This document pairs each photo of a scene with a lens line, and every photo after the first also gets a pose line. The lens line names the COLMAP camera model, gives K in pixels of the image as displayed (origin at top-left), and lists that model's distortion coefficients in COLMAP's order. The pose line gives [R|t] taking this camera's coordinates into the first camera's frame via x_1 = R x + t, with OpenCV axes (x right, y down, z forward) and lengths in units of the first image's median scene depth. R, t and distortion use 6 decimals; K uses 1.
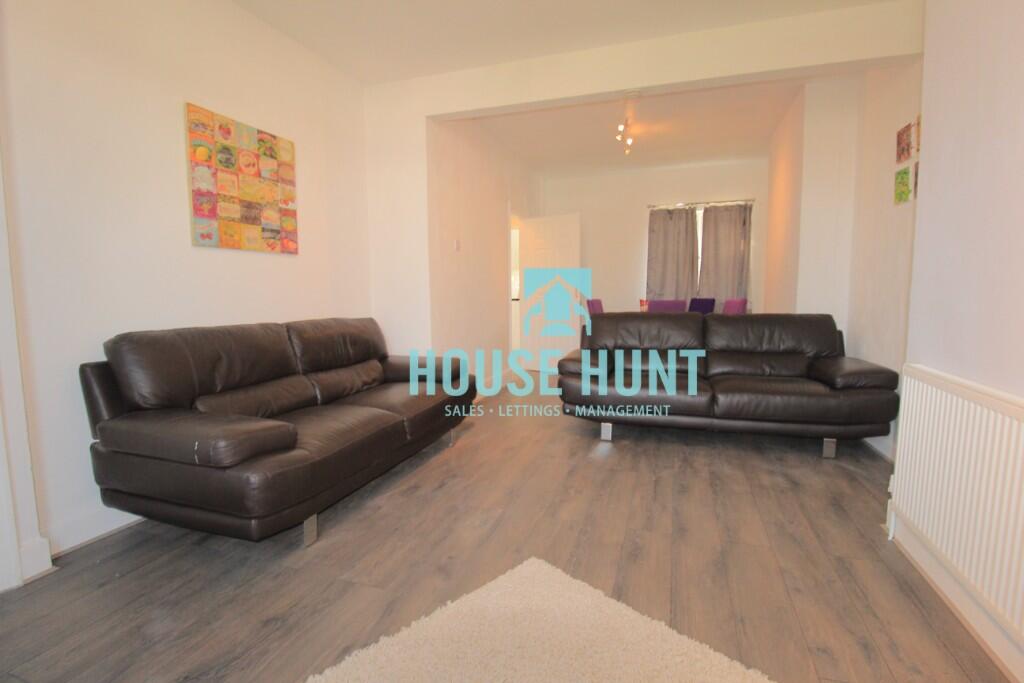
lens RADIAL K [[482.8, 0, 510.9], [0, 482.8, 336.8], [0, 0, 1]] dist [0.002591, -0.007865]
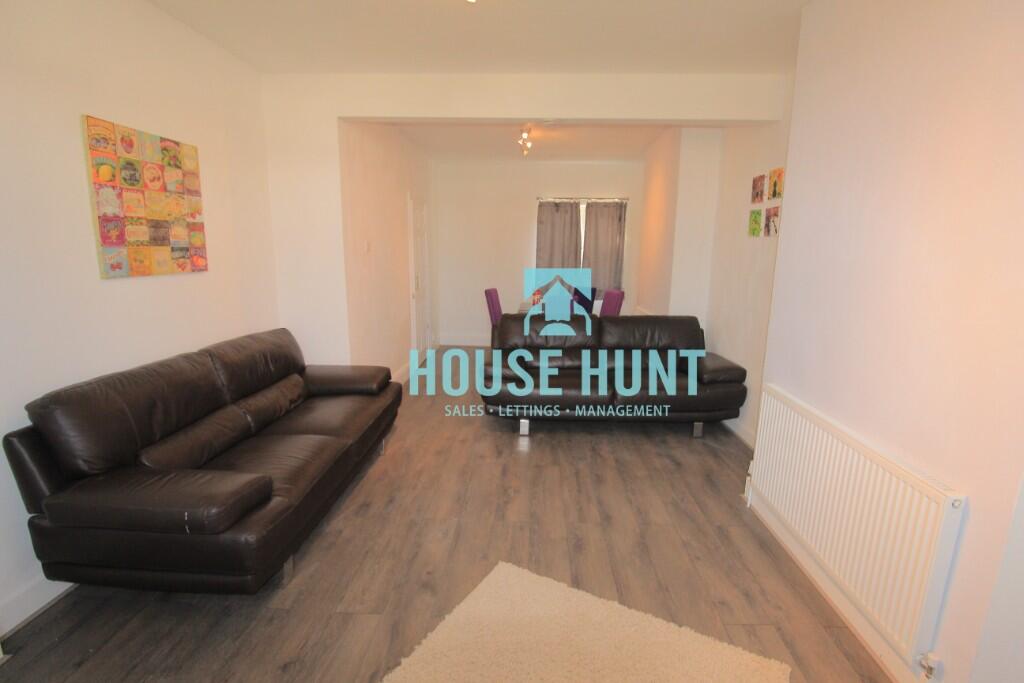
lens RADIAL K [[482.8, 0, 517.7], [0, 482.8, 347.4], [0, 0, 1]] dist [0.002591, -0.007865]
pose [[0.959754, -0.036377, 0.278476, -0.166777], [0.008768, 0.994973, 0.099756, -0.137434], [-0.280705, -0.093299, 0.955249, -0.070966]]
